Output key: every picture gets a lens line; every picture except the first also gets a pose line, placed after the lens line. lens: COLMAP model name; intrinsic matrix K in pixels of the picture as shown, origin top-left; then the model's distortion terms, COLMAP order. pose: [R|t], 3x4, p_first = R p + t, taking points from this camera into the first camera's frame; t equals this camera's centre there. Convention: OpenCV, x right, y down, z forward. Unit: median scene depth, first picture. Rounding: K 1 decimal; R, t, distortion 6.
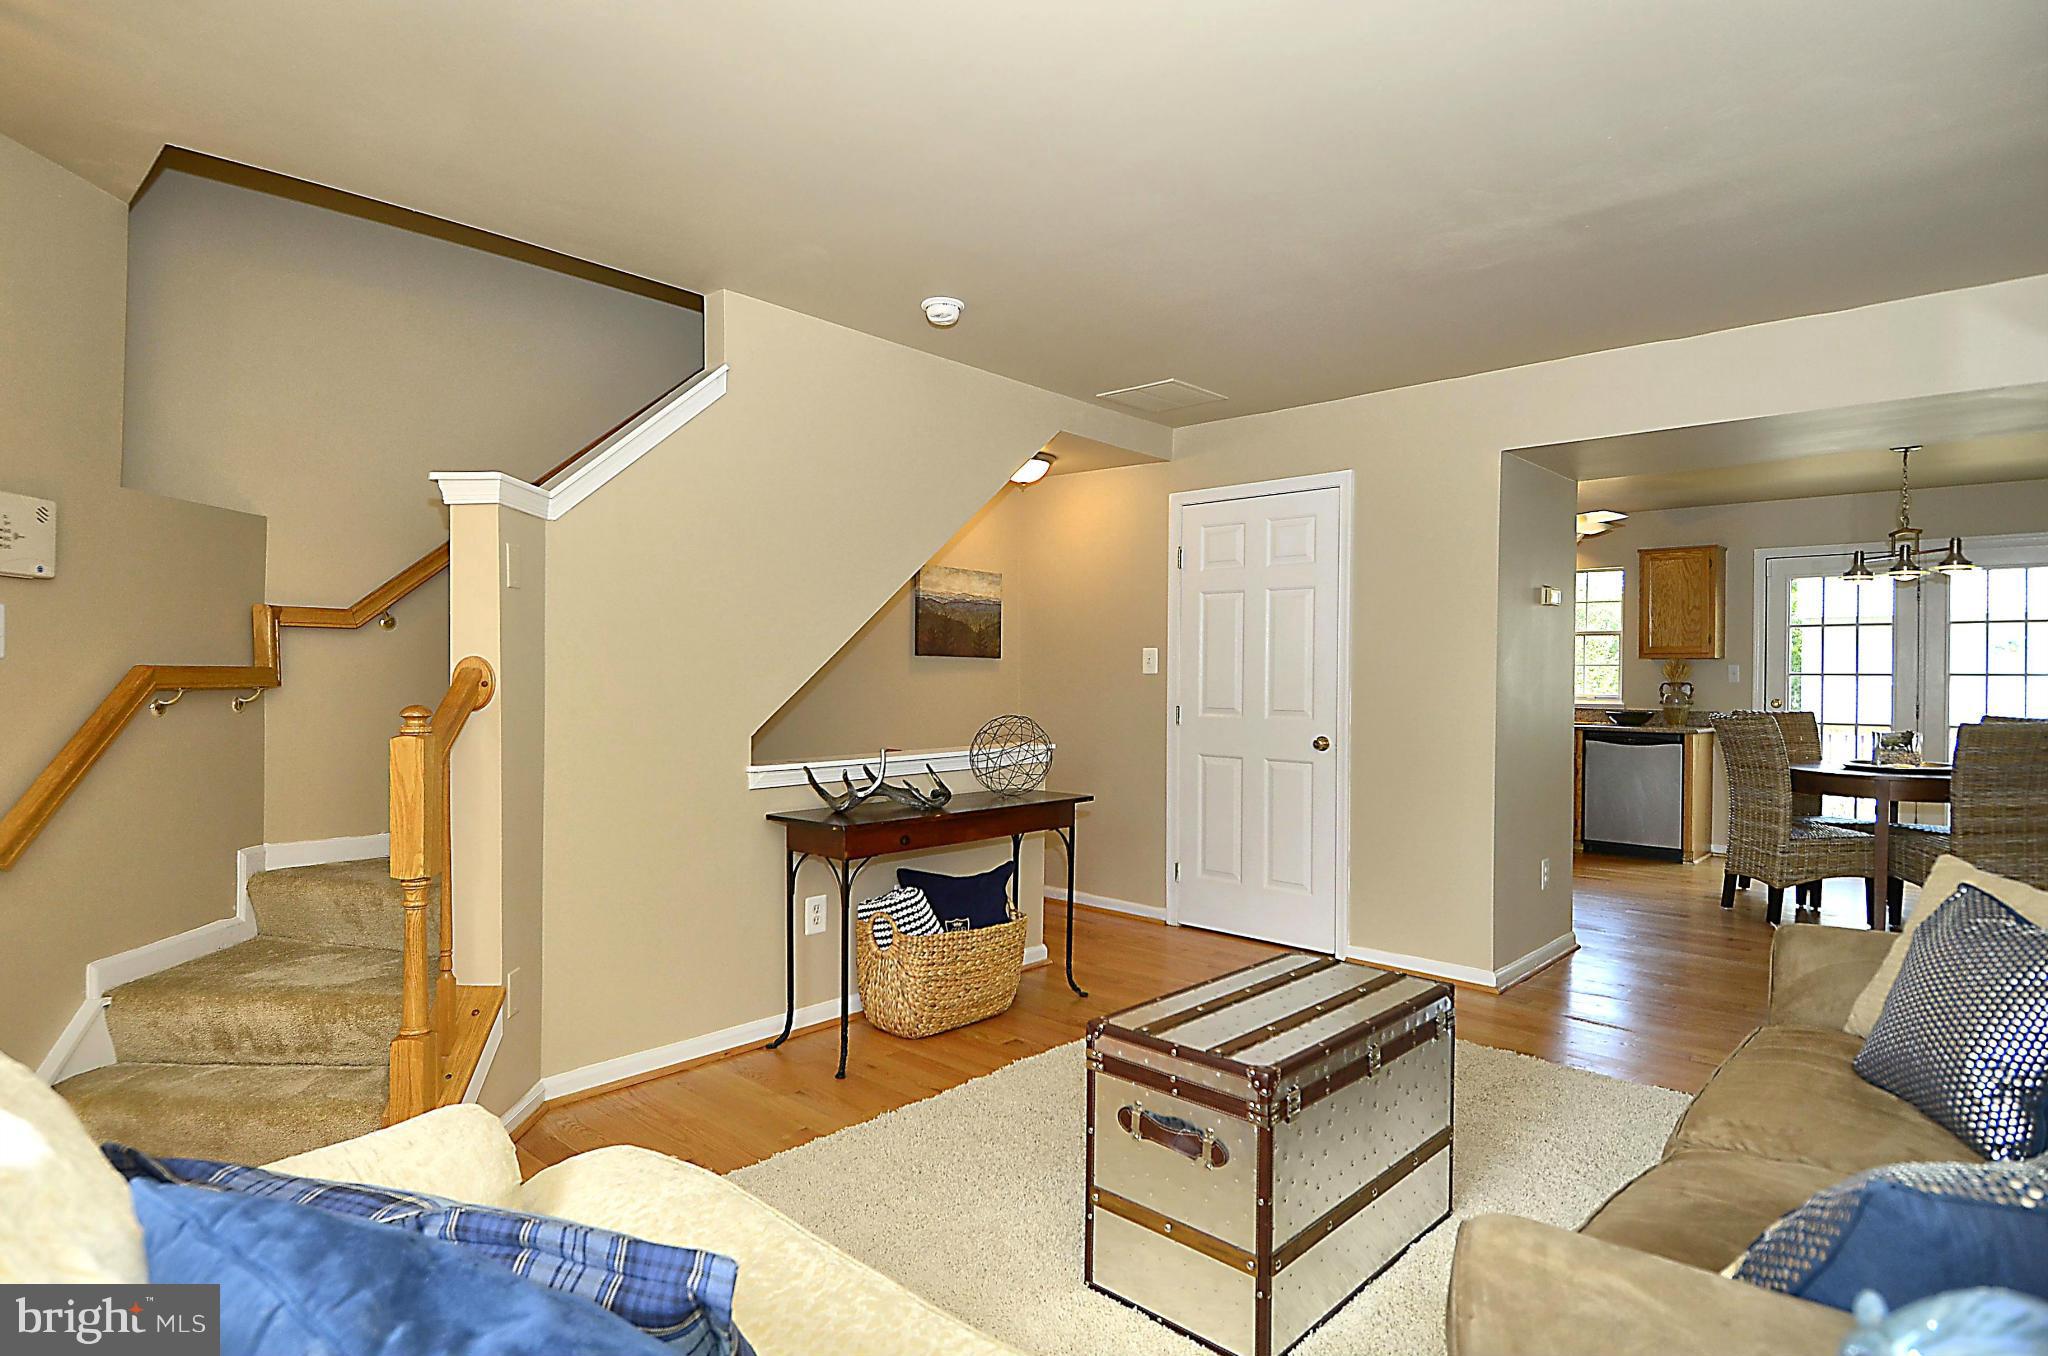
lens RADIAL K [[1077.9, 0, 1030.8], [0, 1077.9, 675.5], [0, 0, 1]] dist [0.037756, -0.025100]
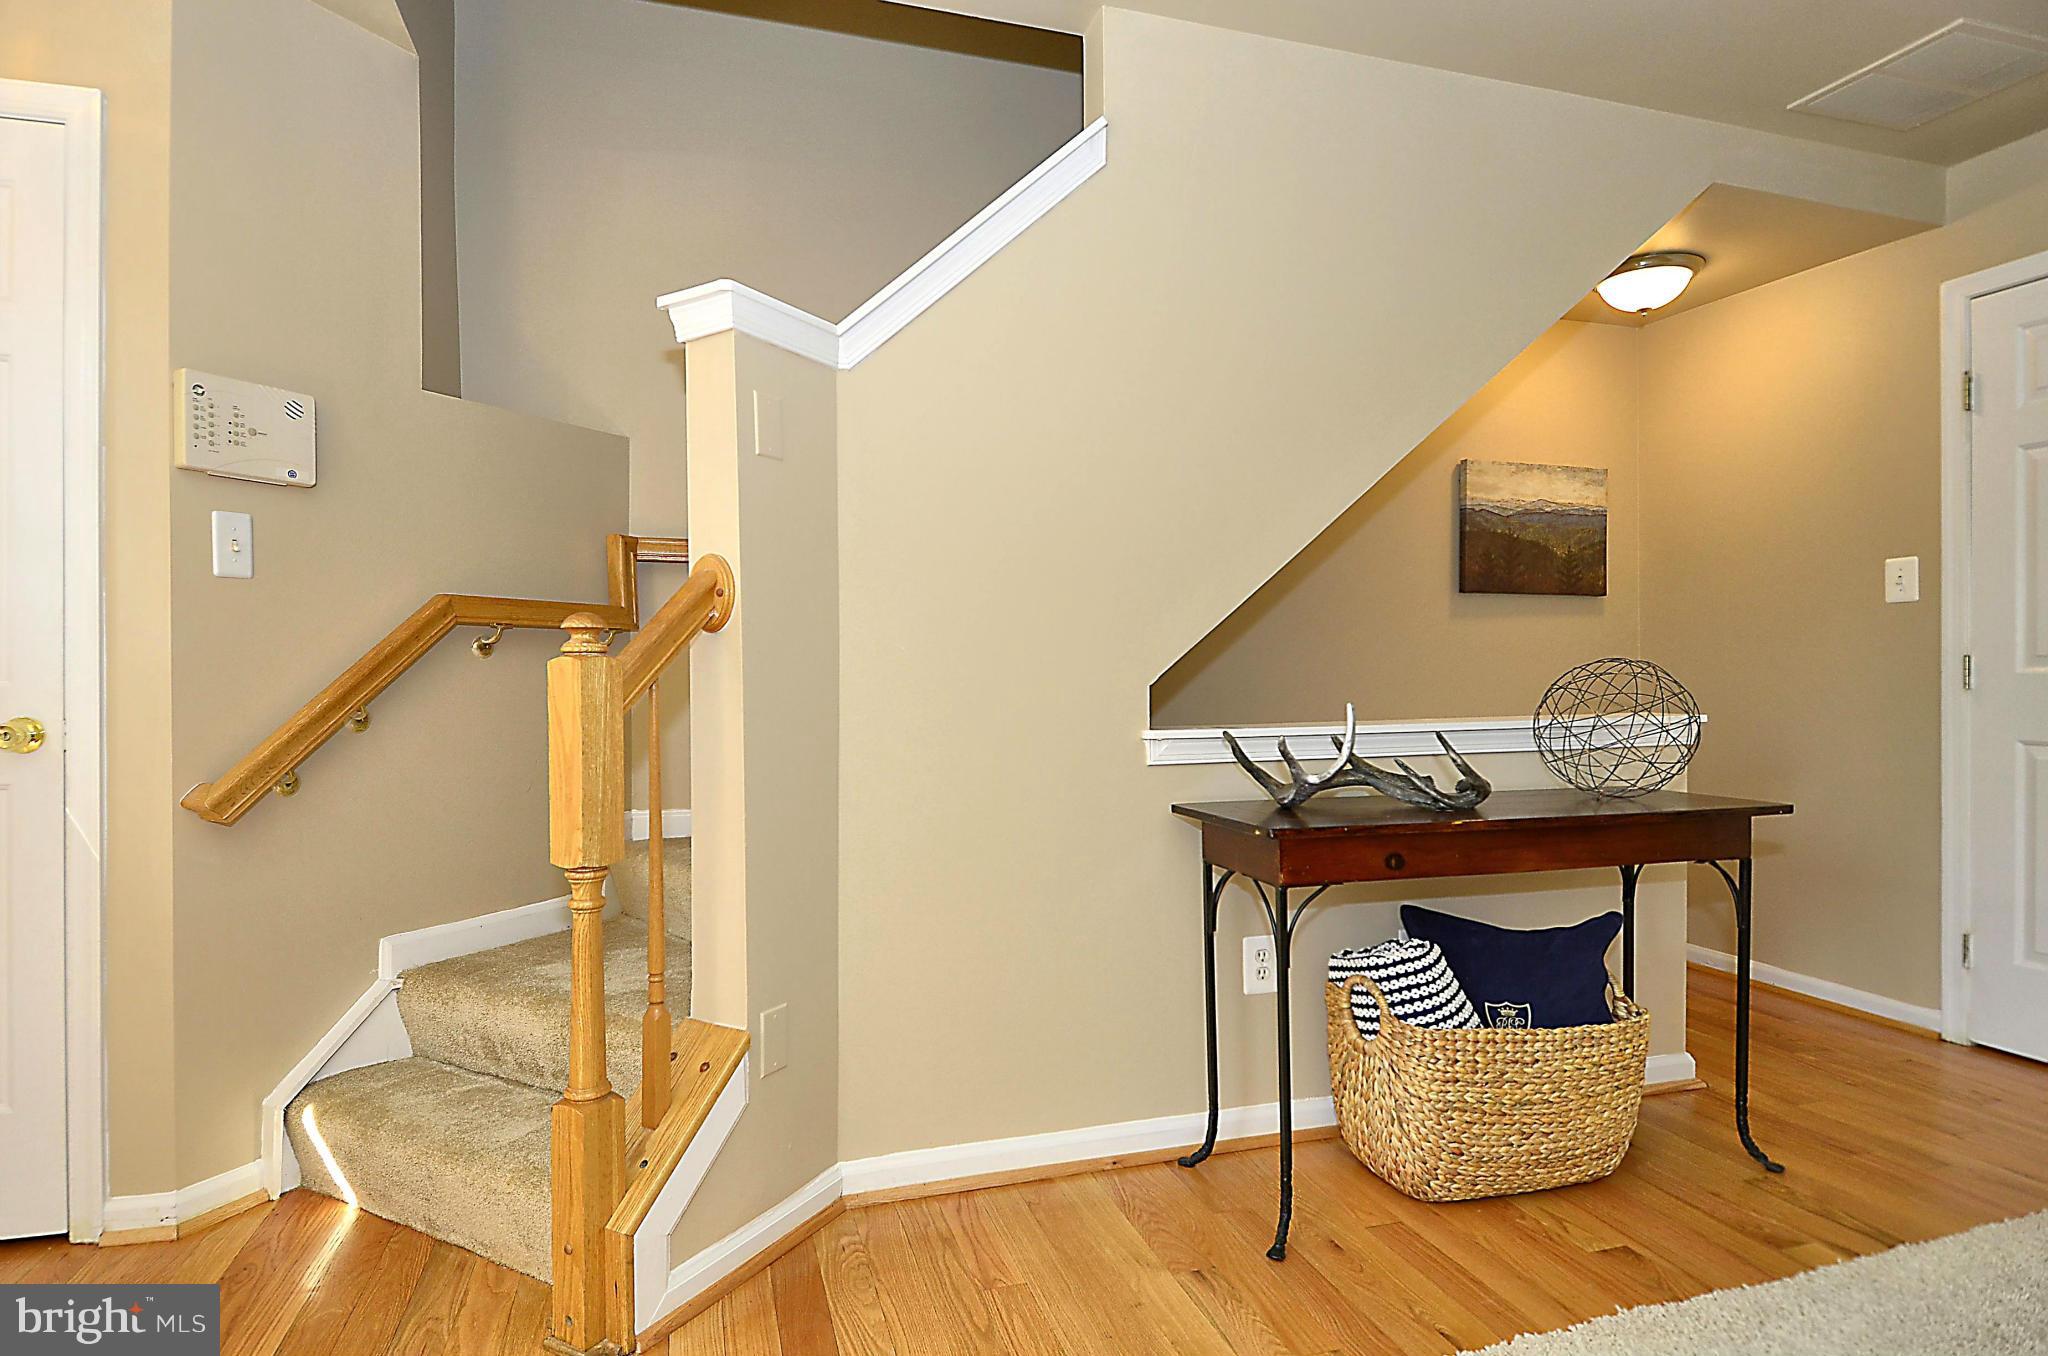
lens RADIAL K [[1077.9, 0, 1005.9], [0, 1077.9, 694.5], [0, 0, 1]] dist [0.037756, -0.025100]
pose [[0.853857, -0.007987, -0.520446, 0.008119], [0.016486, 0.999796, 0.011704, 0.051793], [0.520246, -0.018574, 0.853814, 0.389528]]
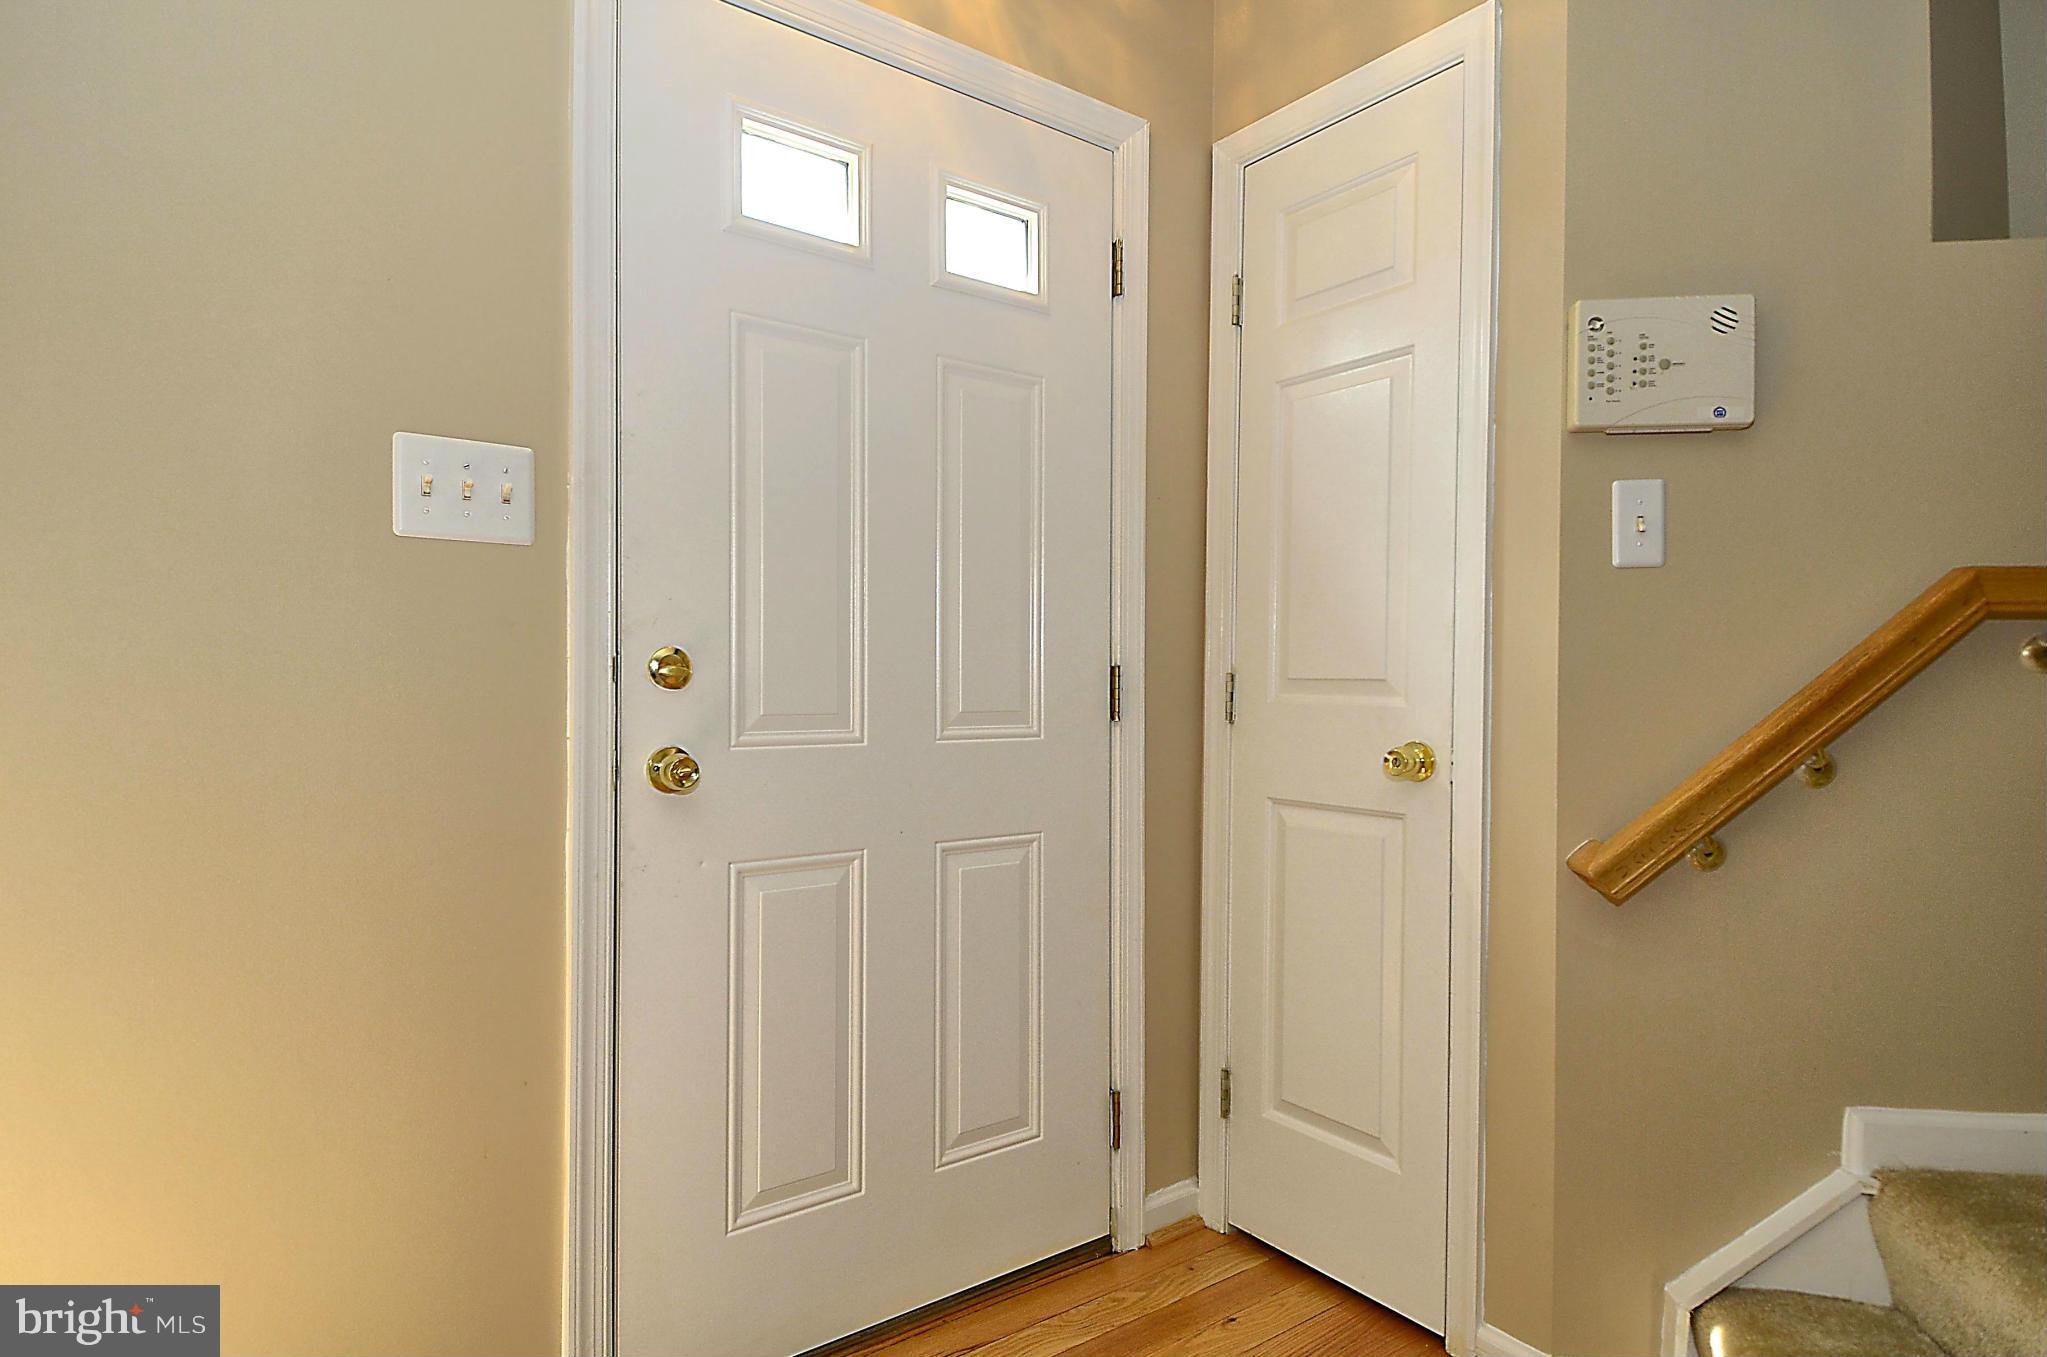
lens RADIAL K [[1096.6, 0, 1034.5], [0, 1096.6, 673.9], [0, 0, 1]] dist [0.035642, -0.028884]
pose [[-0.176383, -0.006919, -0.984297, -0.170963], [-0.002325, 0.999975, -0.006612, 0.035256], [0.984319, 0.001123, -0.176395, 0.514361]]
